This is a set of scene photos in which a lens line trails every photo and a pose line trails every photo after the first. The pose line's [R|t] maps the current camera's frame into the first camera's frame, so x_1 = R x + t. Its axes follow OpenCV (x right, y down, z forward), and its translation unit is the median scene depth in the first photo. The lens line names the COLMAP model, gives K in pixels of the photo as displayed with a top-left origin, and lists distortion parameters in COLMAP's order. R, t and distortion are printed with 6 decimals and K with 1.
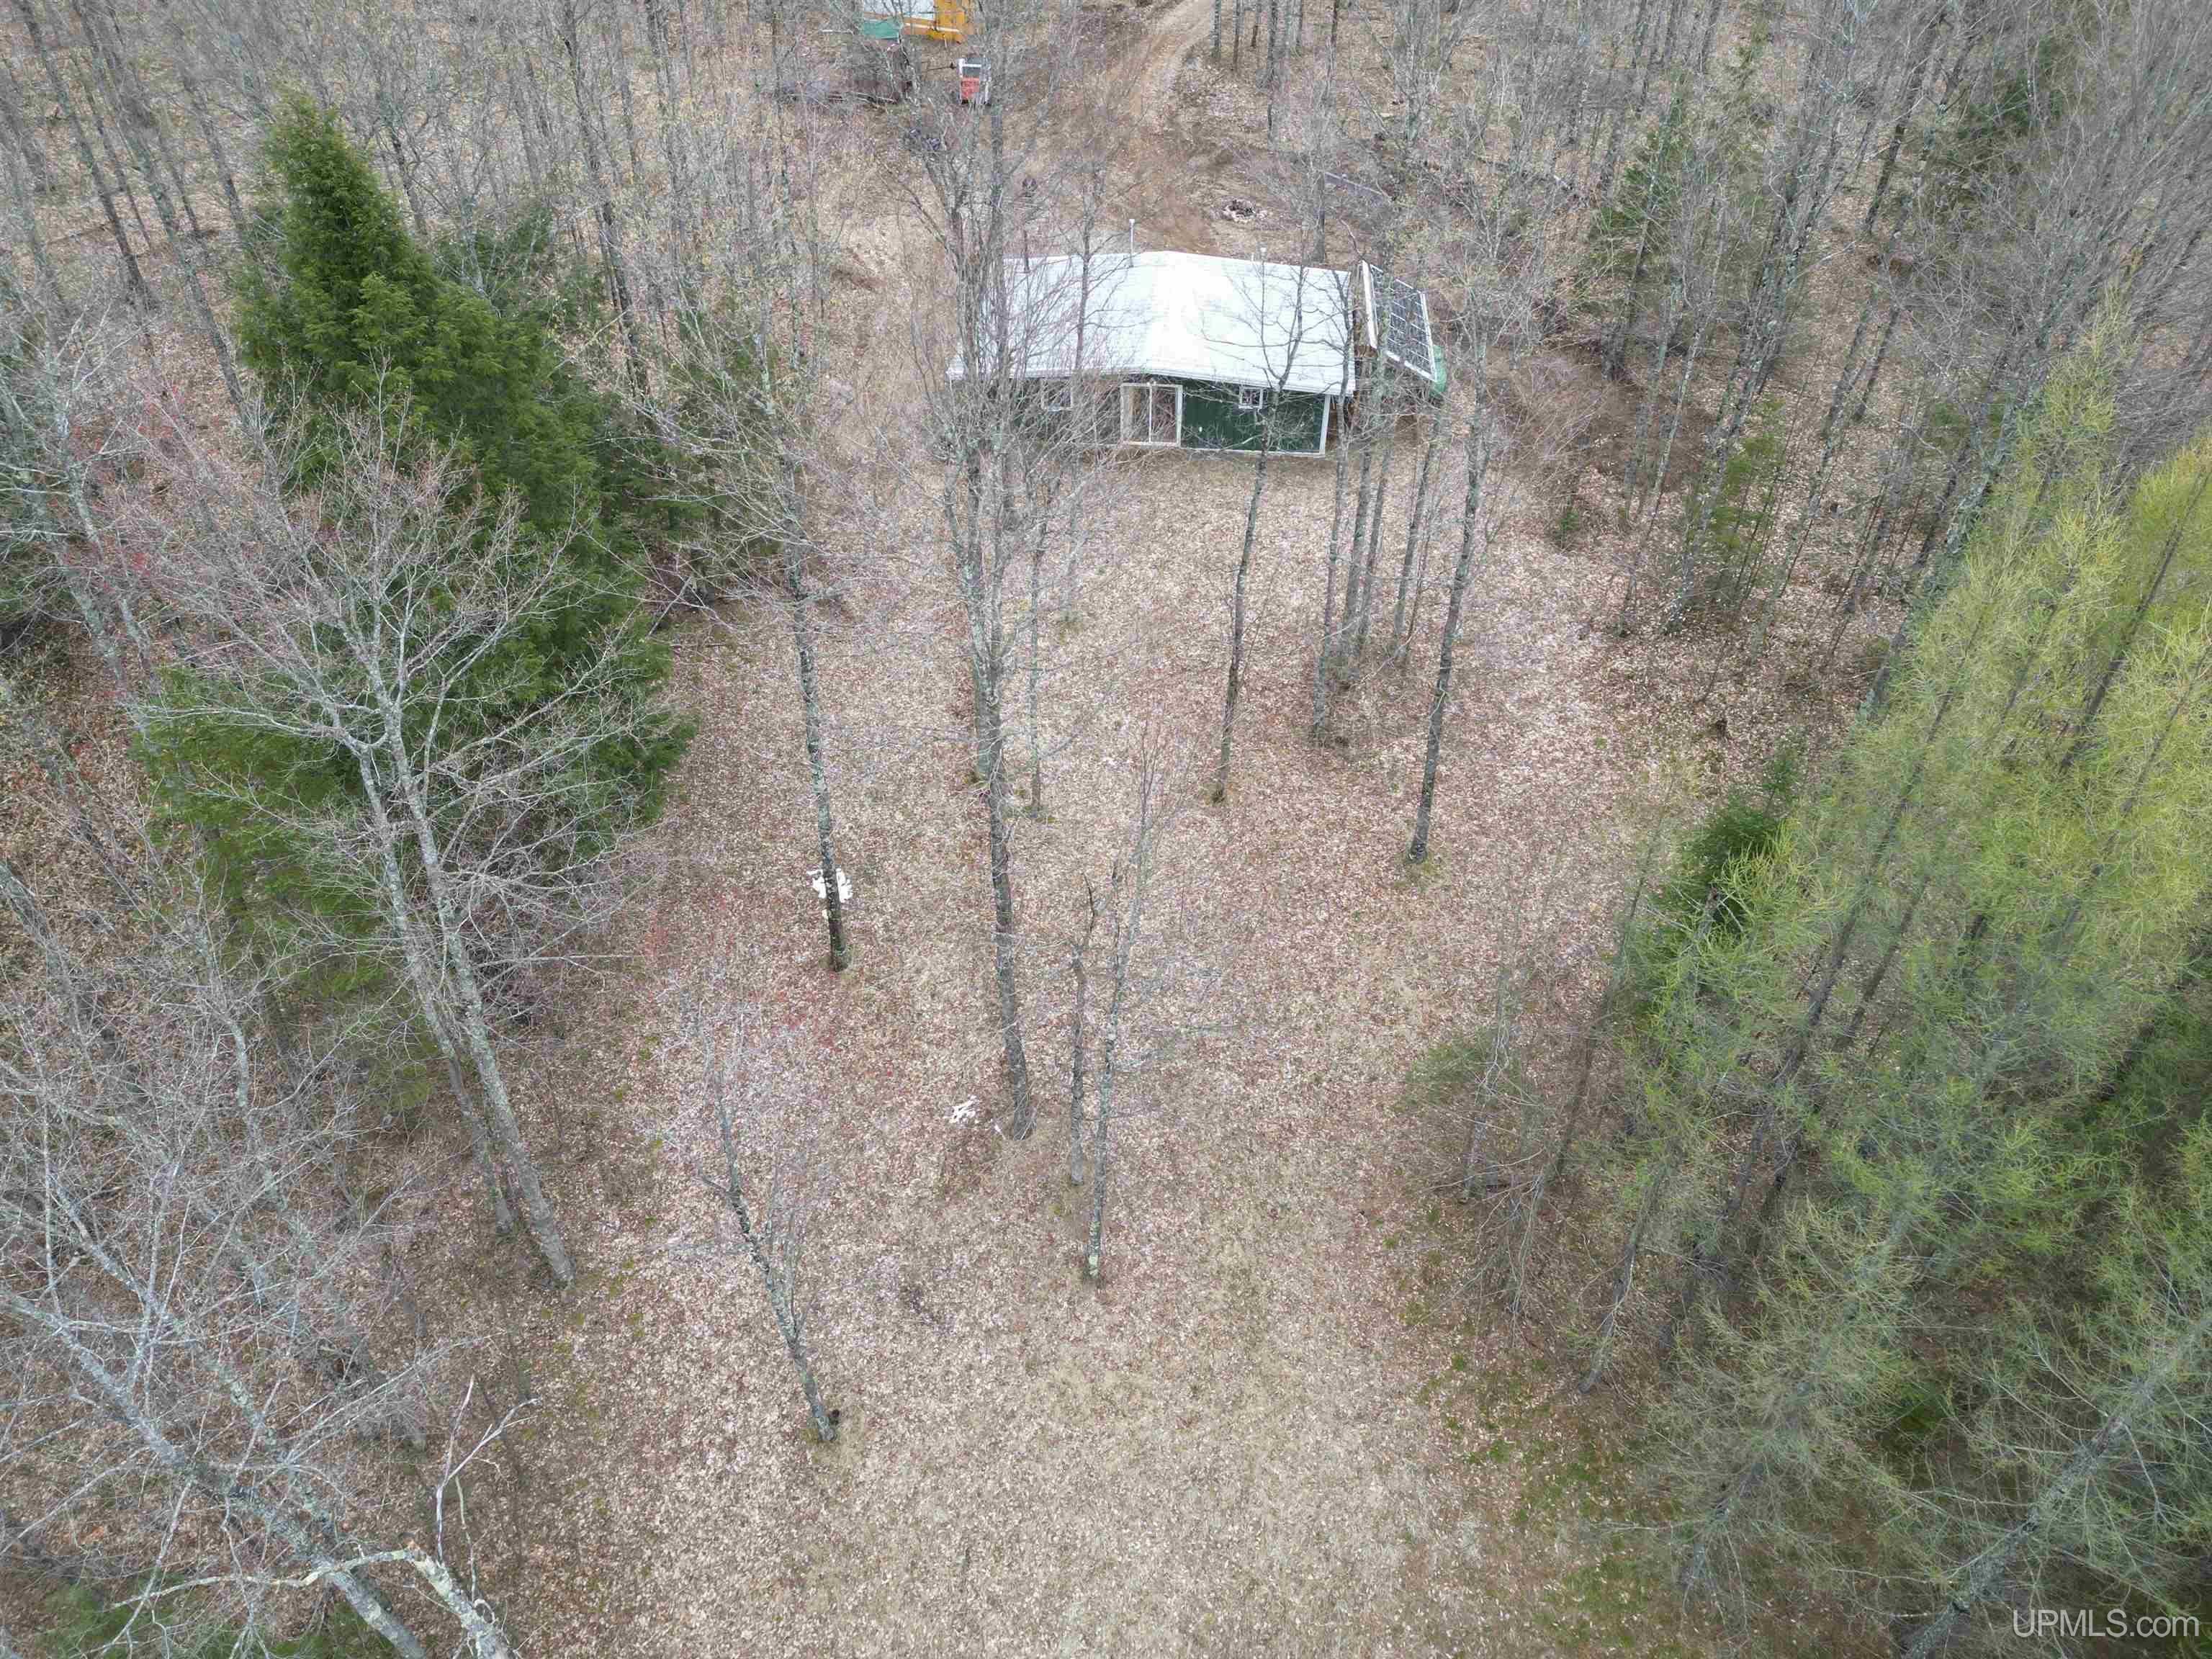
lens RADIAL K [[1531.0, 0, 1137.3], [0, 1531.0, 822.4], [0, 0, 1]] dist [0.103239, -0.122064]
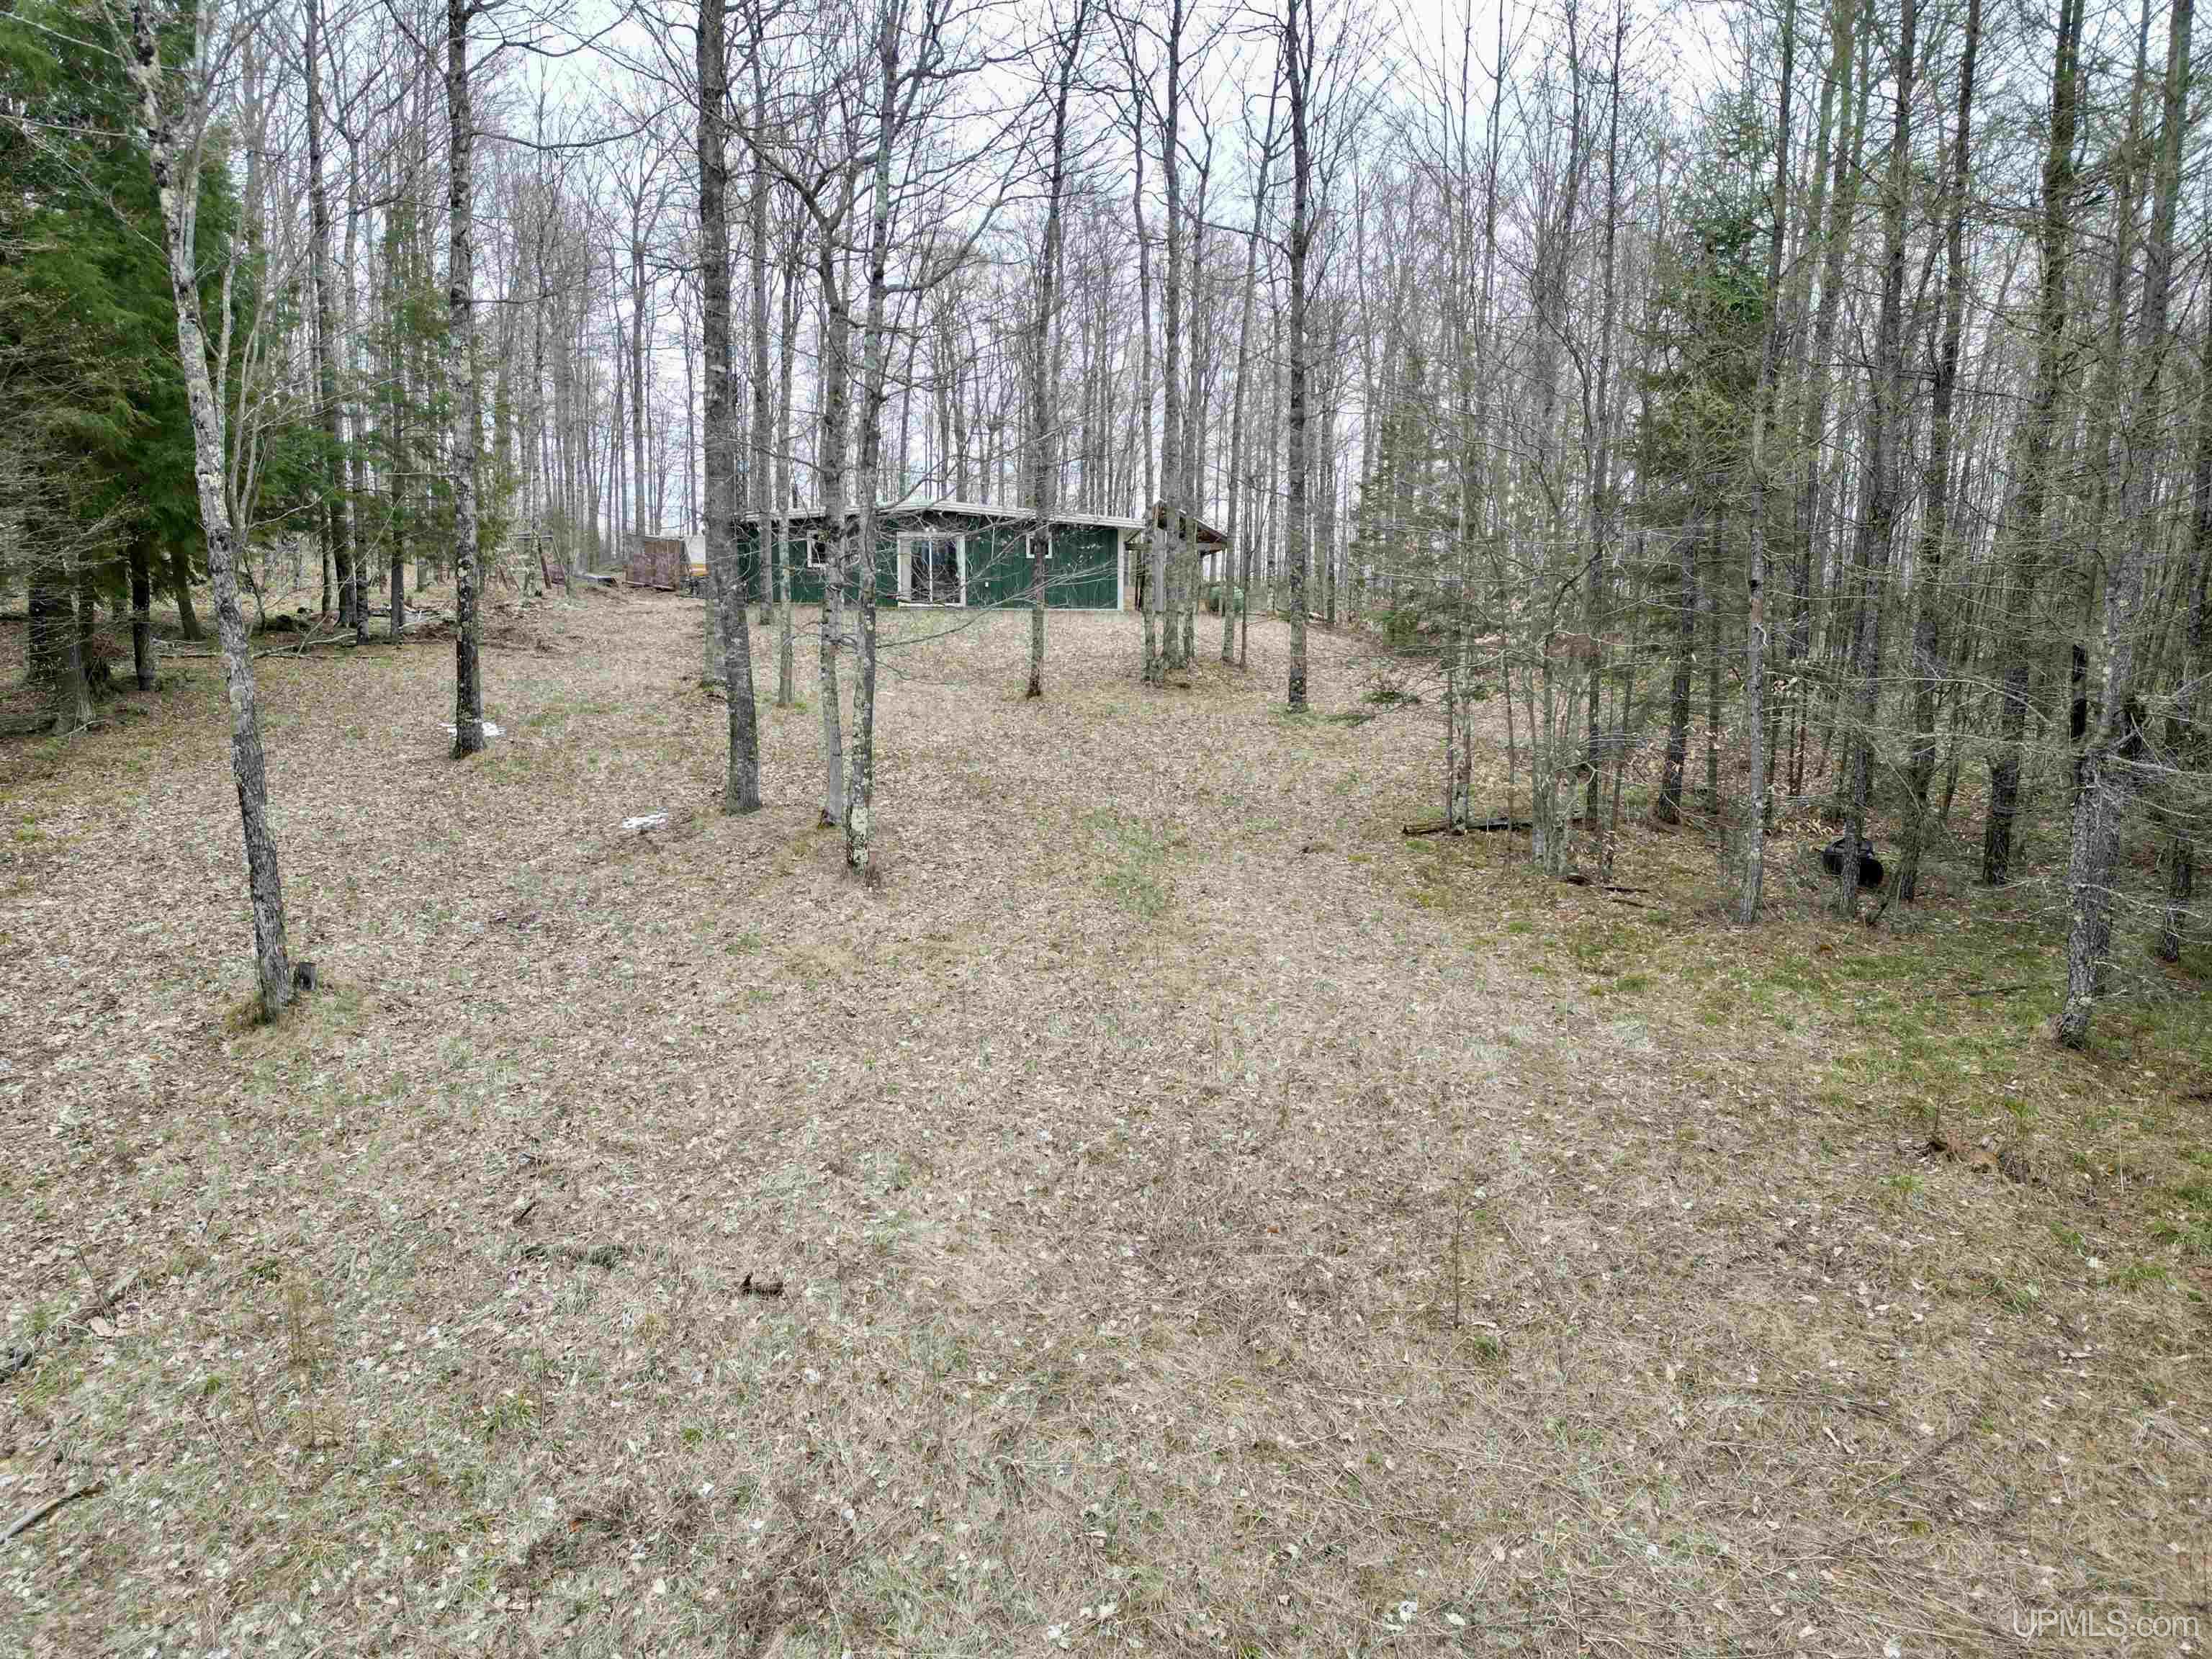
lens RADIAL K [[1531.0, 0, 1137.3], [0, 1531.0, 822.4], [0, 0, 1]] dist [0.103239, -0.122064]
pose [[0.988505, -0.003756, 0.151144, -0.009495], [0.089129, 0.821987, -0.562488, 0.432343], [-0.122126, 0.569494, 0.812873, 0.376695]]
